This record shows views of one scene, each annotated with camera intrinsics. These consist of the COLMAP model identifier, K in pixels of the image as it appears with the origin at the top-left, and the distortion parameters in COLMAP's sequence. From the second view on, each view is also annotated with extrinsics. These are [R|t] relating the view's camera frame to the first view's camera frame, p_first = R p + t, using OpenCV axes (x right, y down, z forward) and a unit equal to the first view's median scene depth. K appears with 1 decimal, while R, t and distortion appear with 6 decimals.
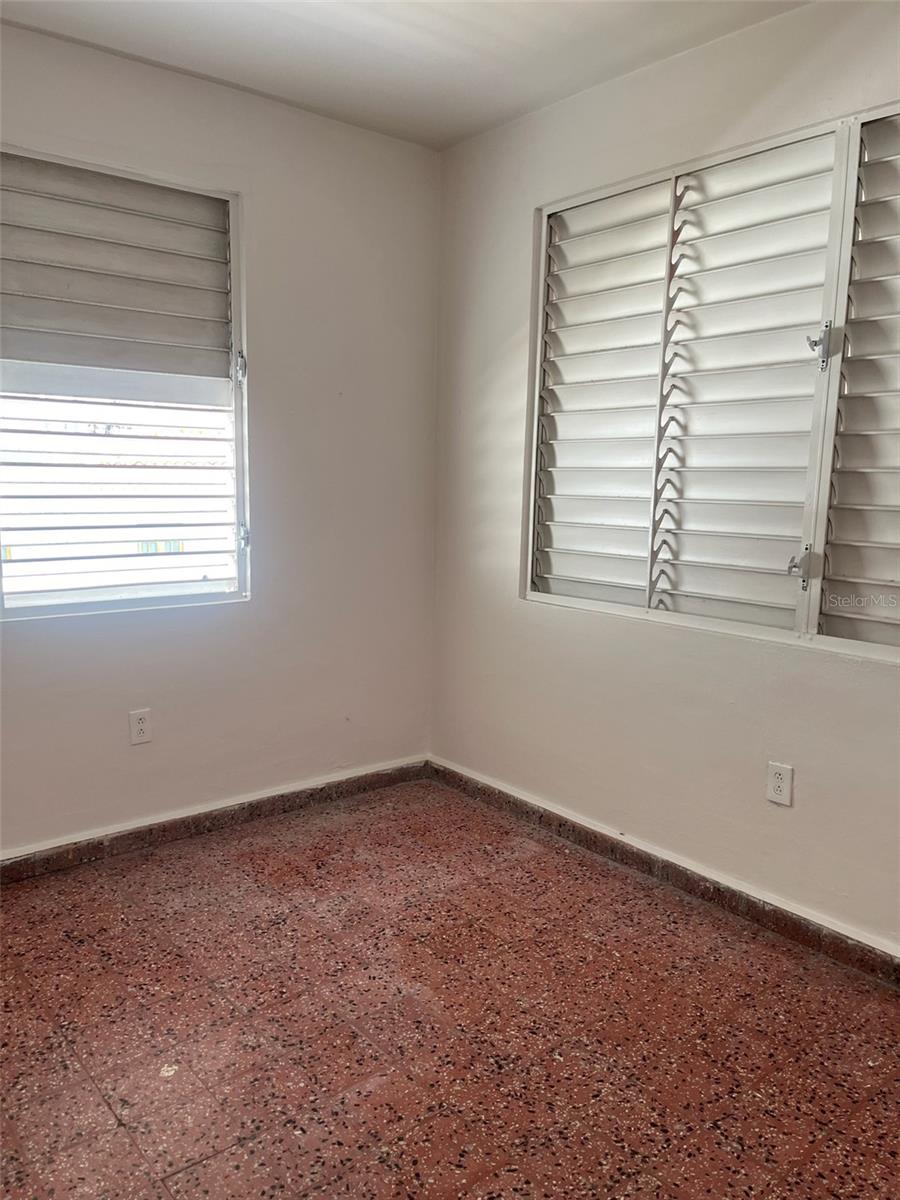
lens RADIAL K [[904.8, 0, 441.1], [0, 904.8, 594.6], [0, 0, 1]] dist [0.074780, -0.127303]
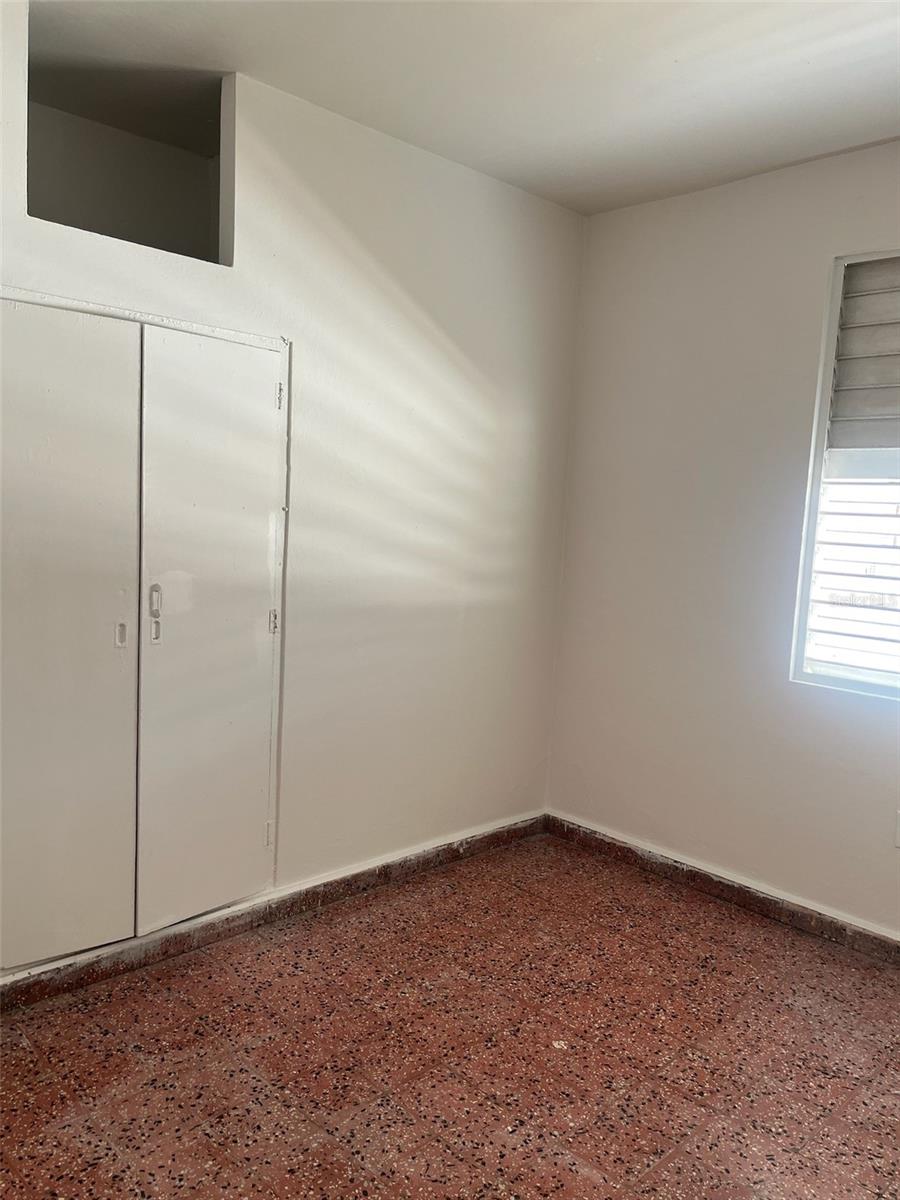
lens RADIAL K [[904.8, 0, 441.1], [0, 904.8, 594.6], [0, 0, 1]] dist [0.074780, -0.127303]
pose [[0.061802, 0.079578, -0.994911, 0.609442], [-0.183545, 0.980723, 0.067042, -0.072517], [0.981067, 0.178467, 0.075217, 0.492511]]
